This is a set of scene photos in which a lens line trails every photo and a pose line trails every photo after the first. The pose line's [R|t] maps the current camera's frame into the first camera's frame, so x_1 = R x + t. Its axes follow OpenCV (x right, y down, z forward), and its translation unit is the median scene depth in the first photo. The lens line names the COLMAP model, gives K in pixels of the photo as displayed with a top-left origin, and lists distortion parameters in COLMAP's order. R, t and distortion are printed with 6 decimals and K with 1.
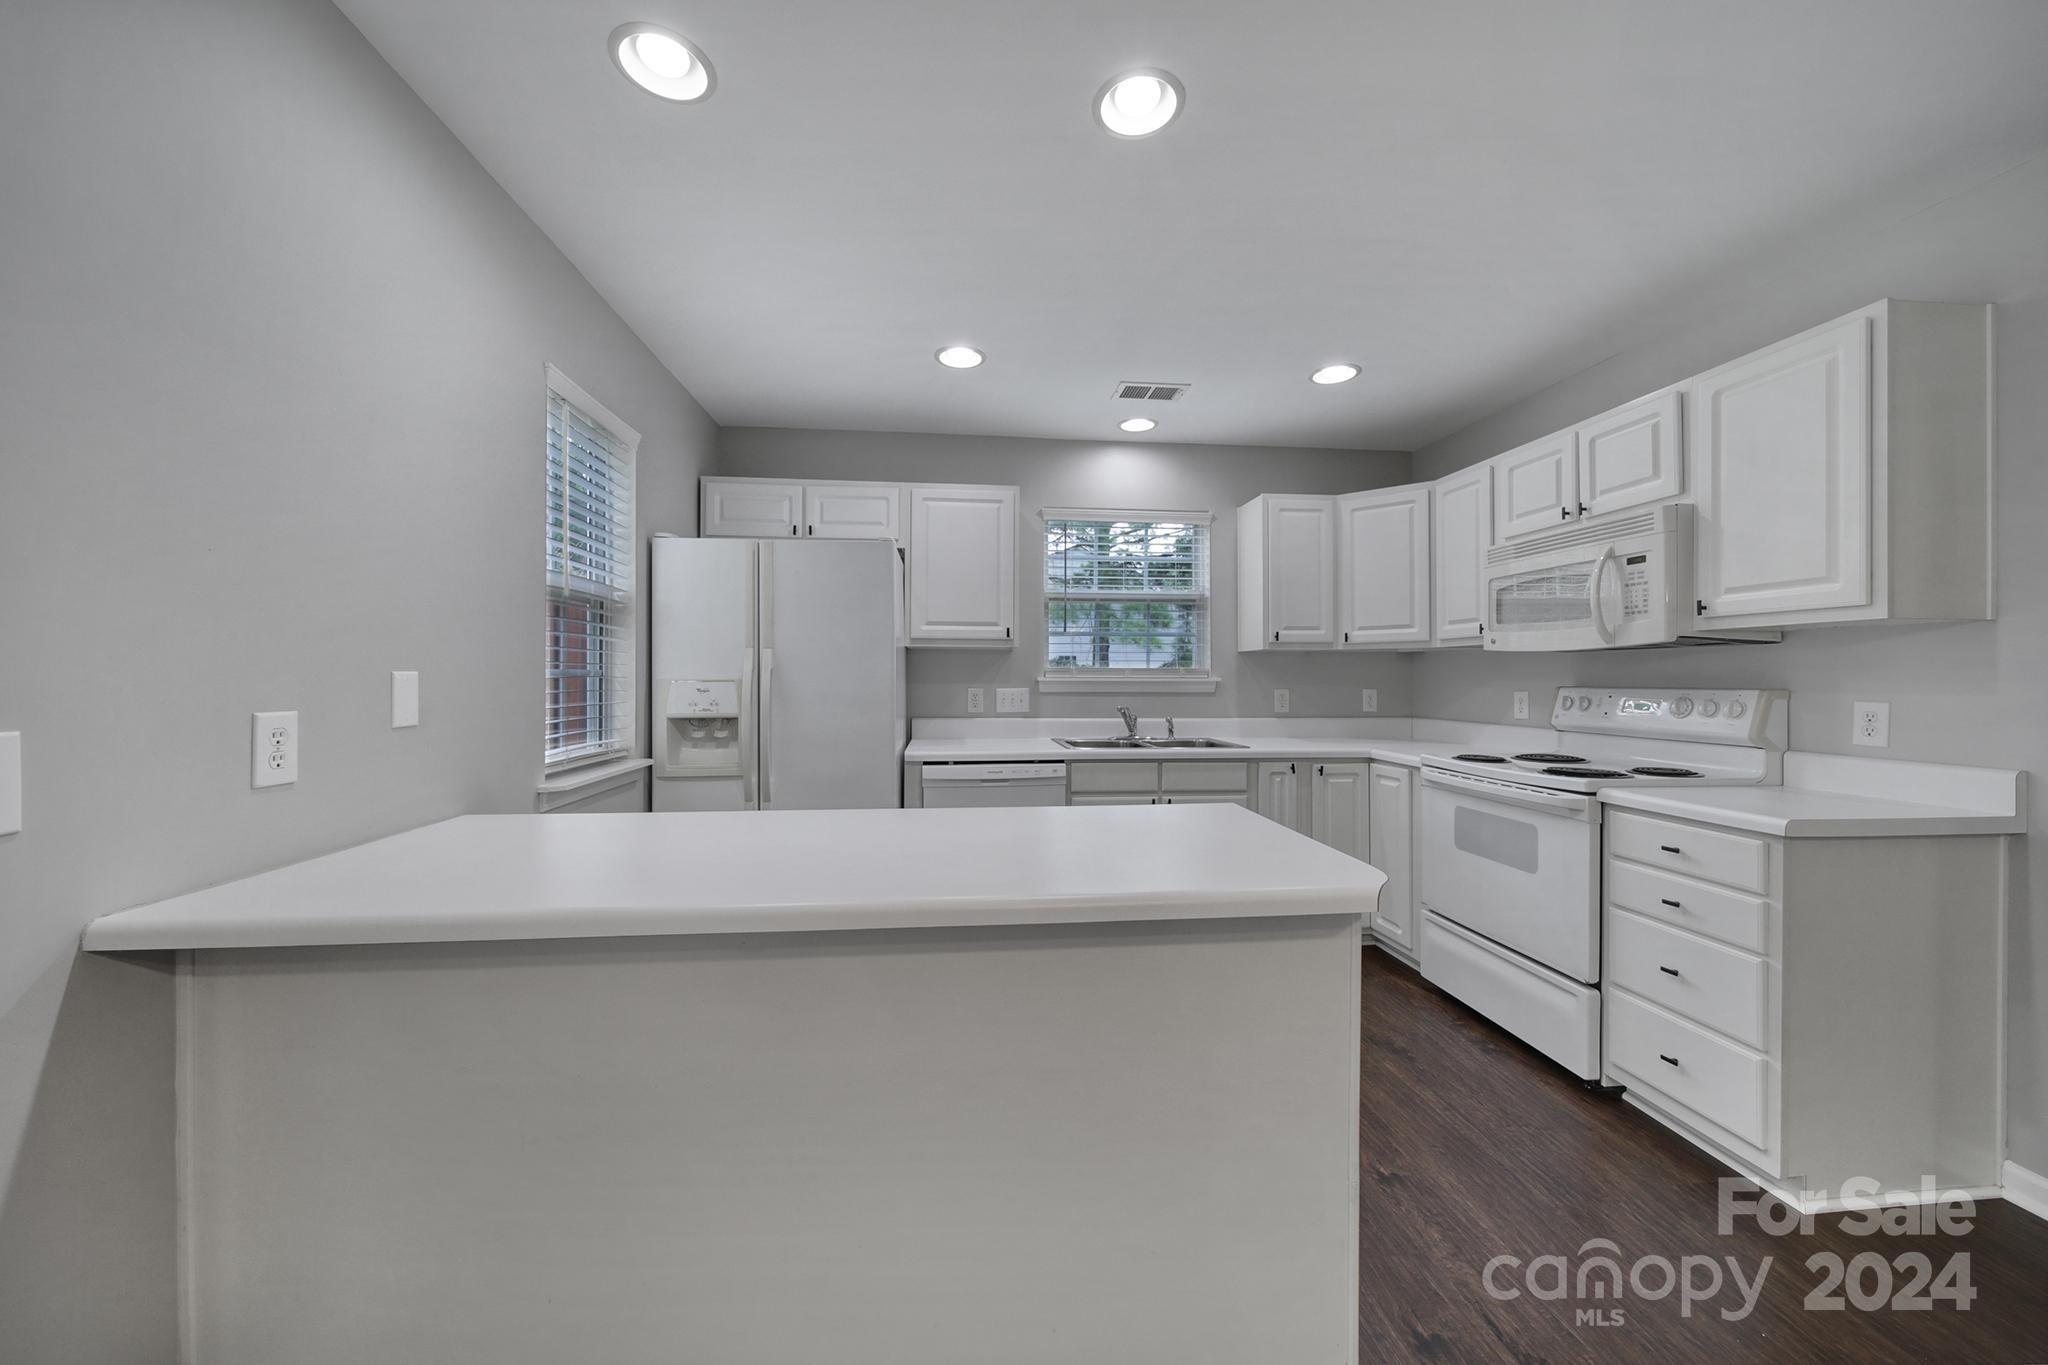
lens RADIAL K [[723.3, 0, 1021.9], [0, 723.3, 677.6], [0, 0, 1]] dist [0.001228, -0.001388]
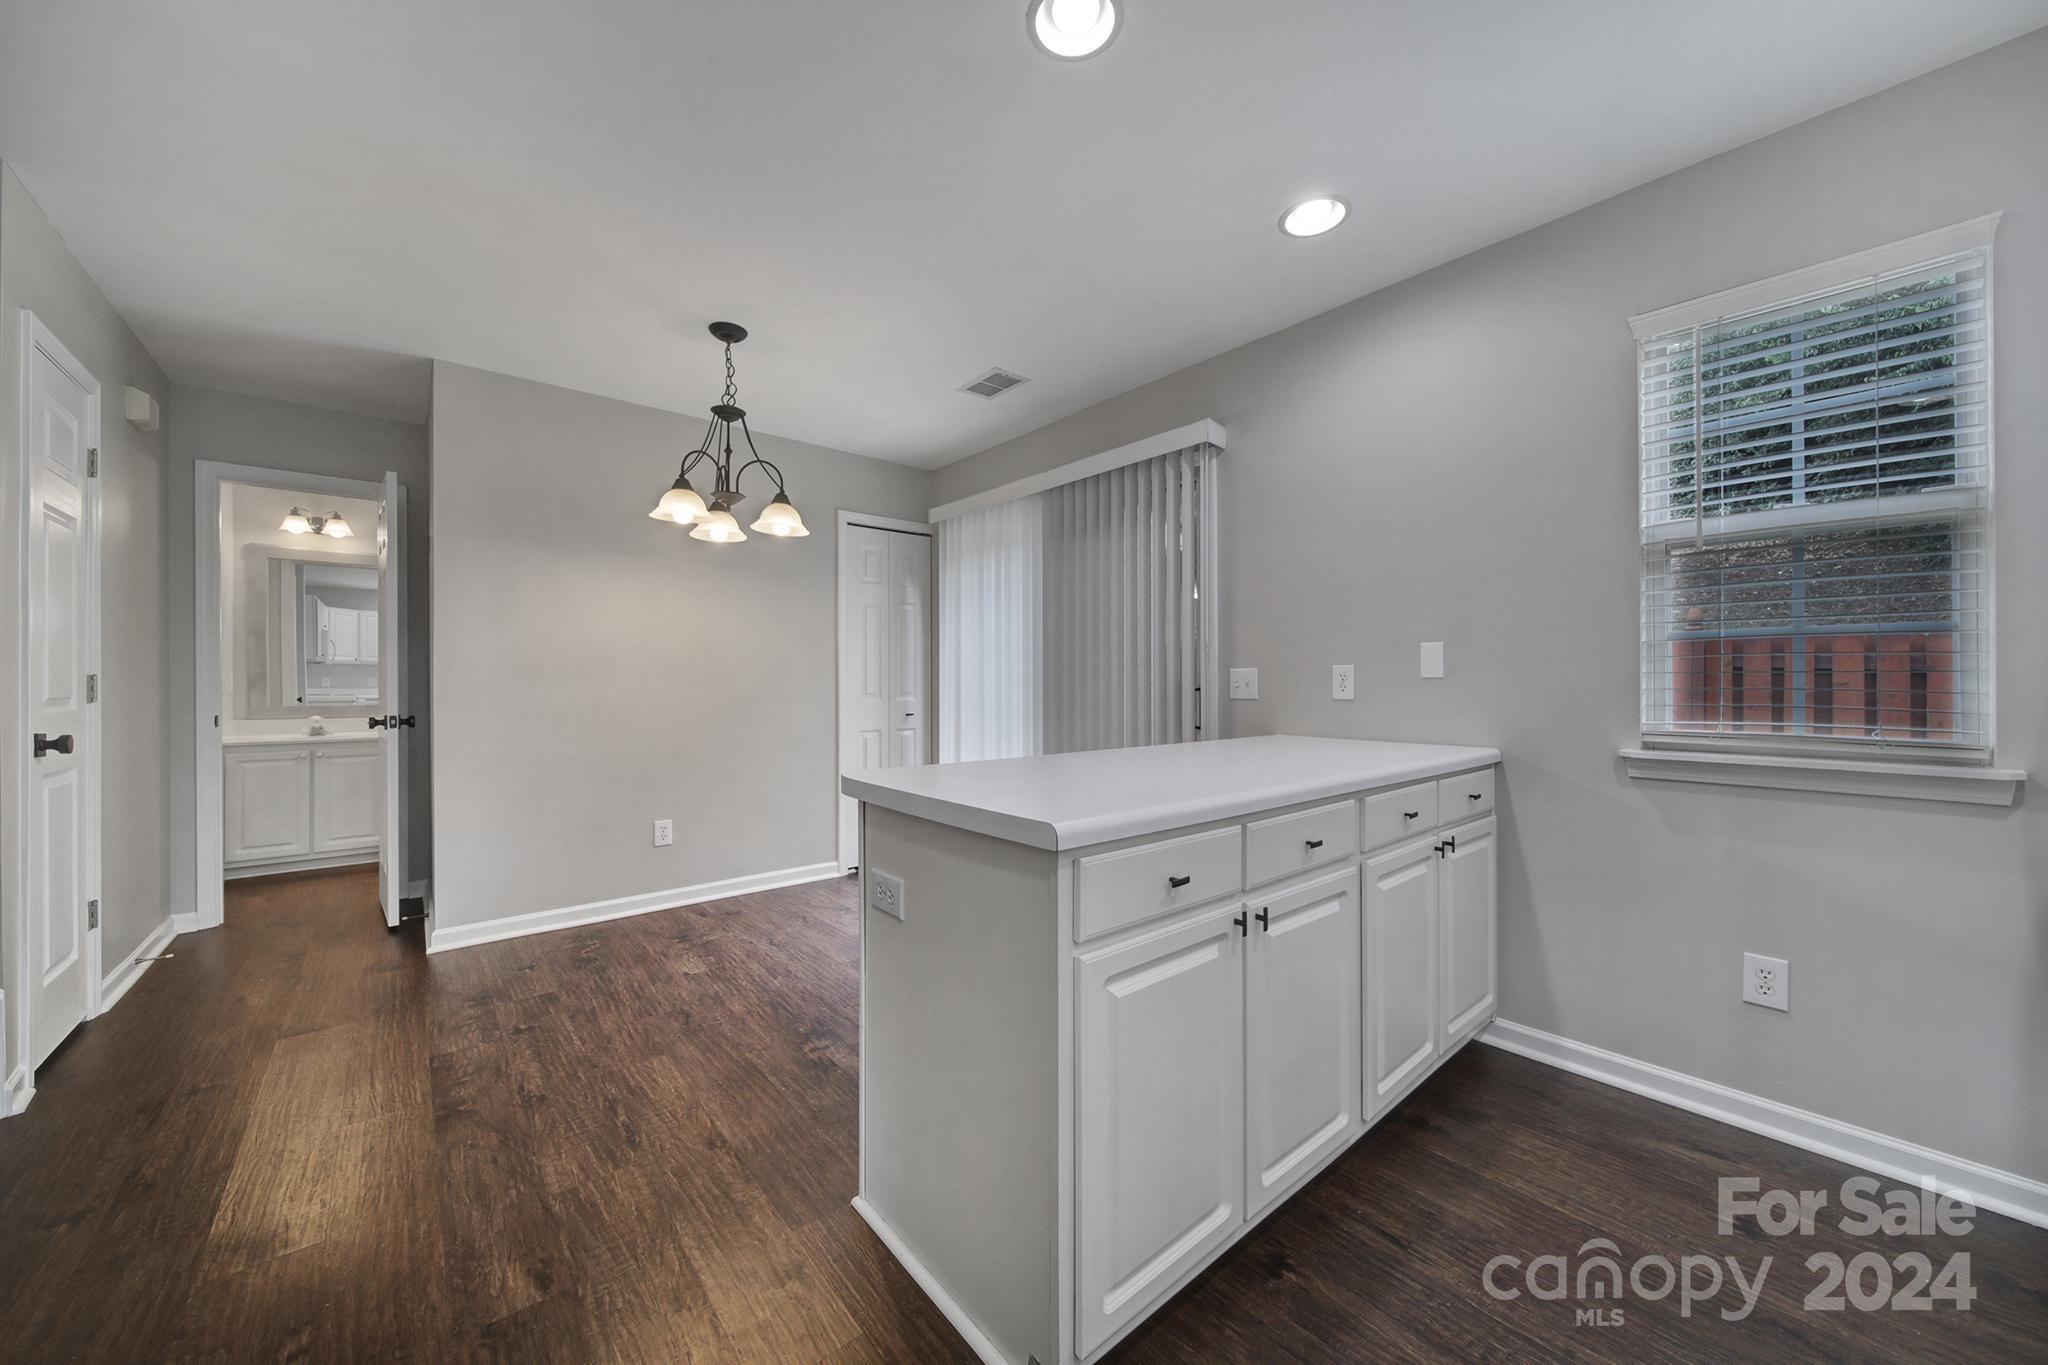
lens RADIAL K [[723.3, 0, 1018.4], [0, 723.3, 681.7], [0, 0, 1]] dist [0.001228, -0.001388]
pose [[-0.823246, 0.000205, -0.567685, 0.427036], [-0.002576, 0.999988, 0.004098, 0.039335], [0.567679, 0.004836, -0.823236, 0.980616]]
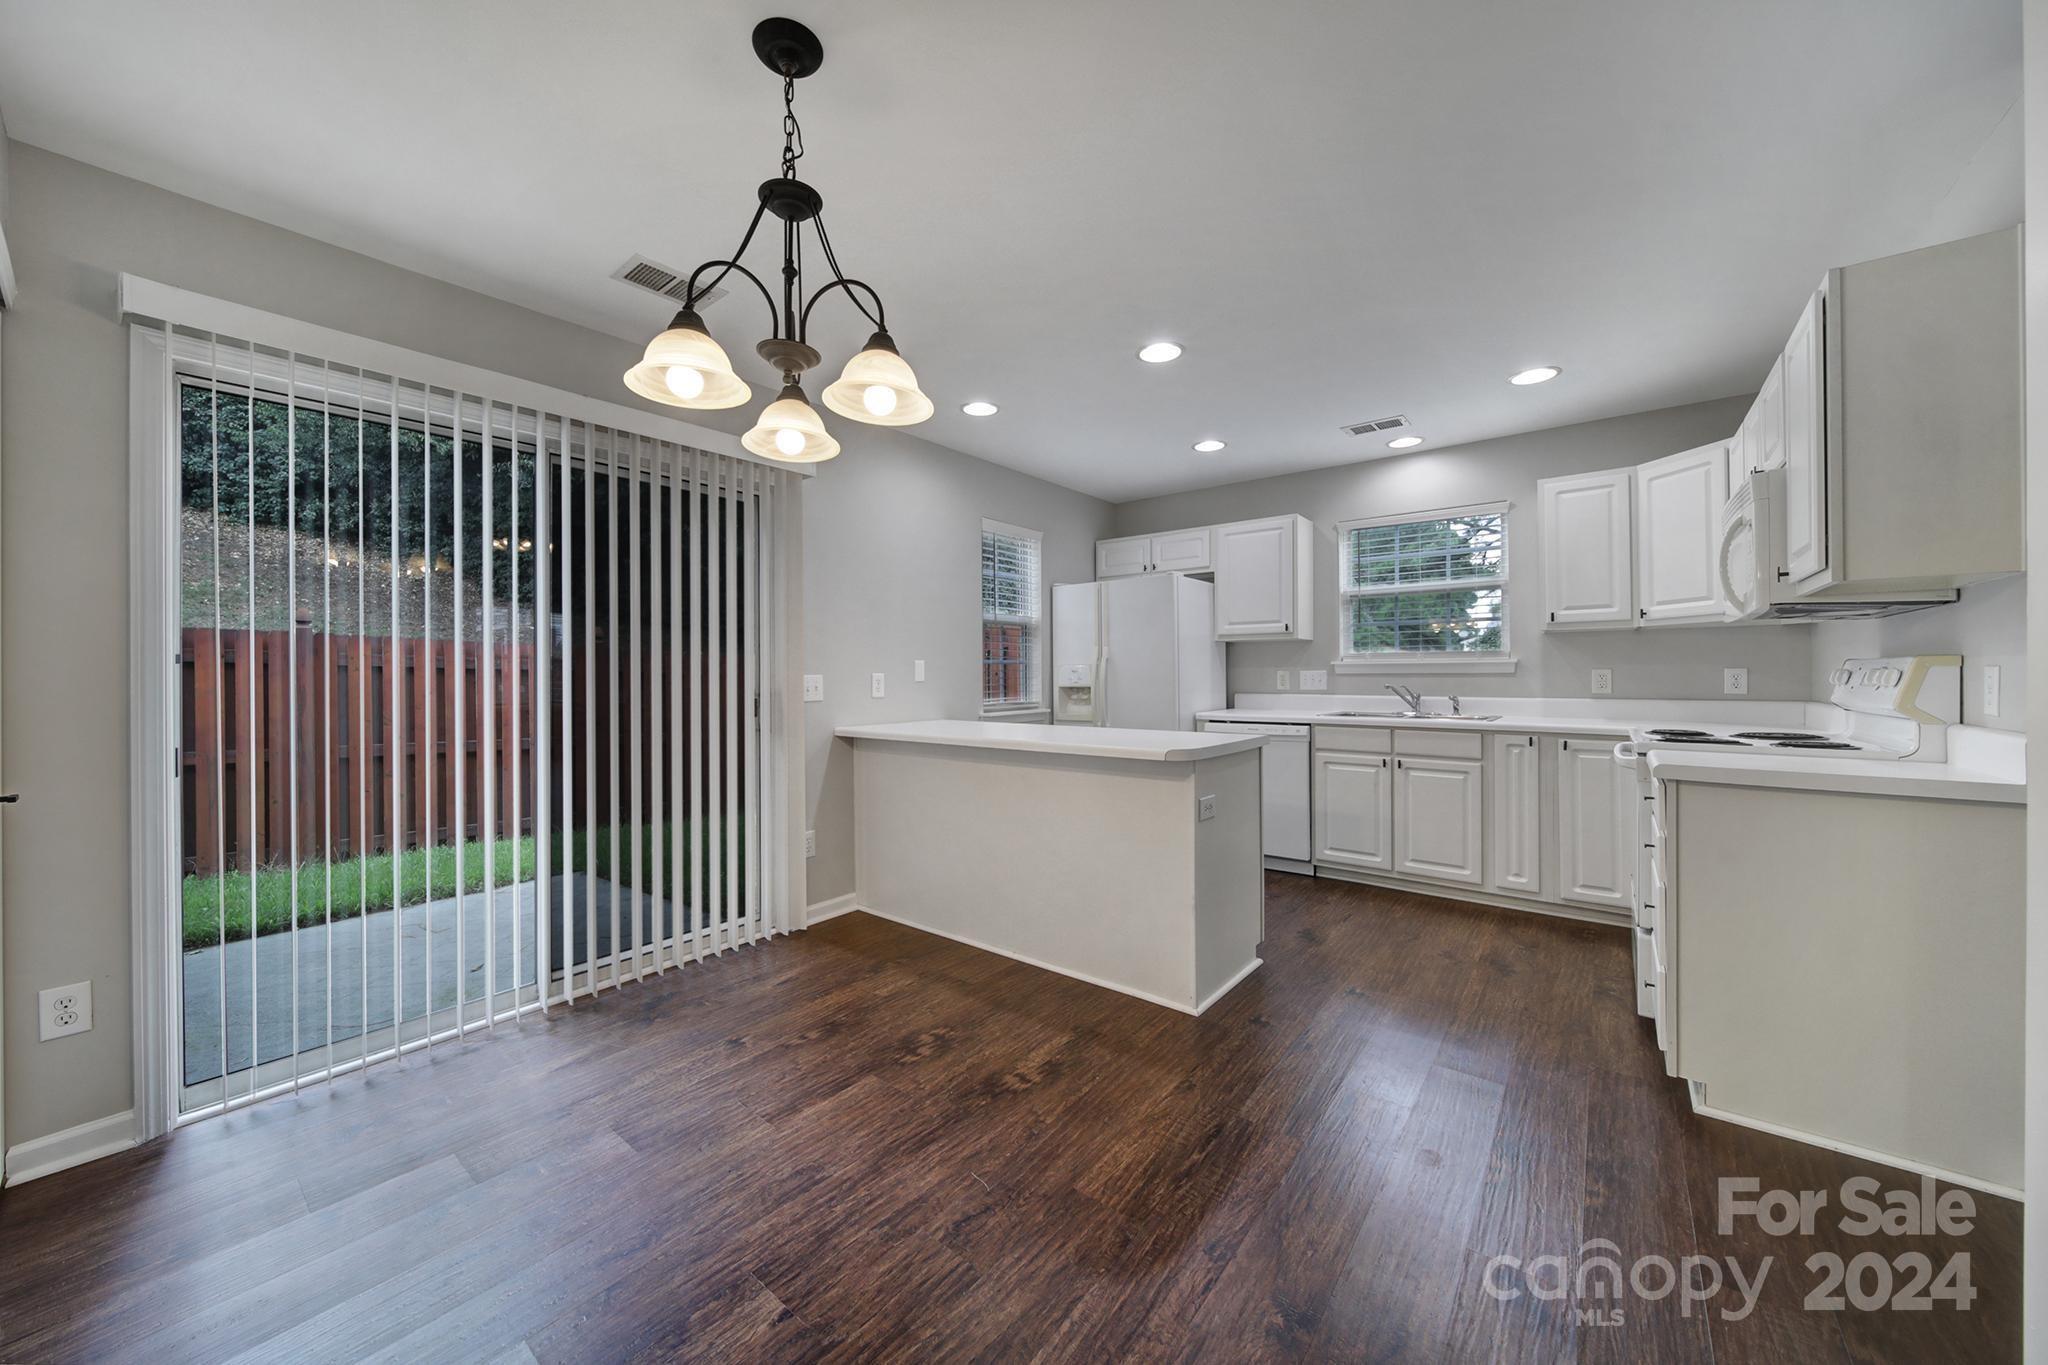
lens RADIAL K [[723.3, 0, 1017.4], [0, 723.3, 673.2], [0, 0, 1]] dist [0.001228, -0.001388]
pose [[0.709847, -0.007830, -0.704313, 0.686390], [0.006736, 0.999968, -0.004328, 0.028389], [0.704324, -0.001672, 0.709877, -0.336834]]
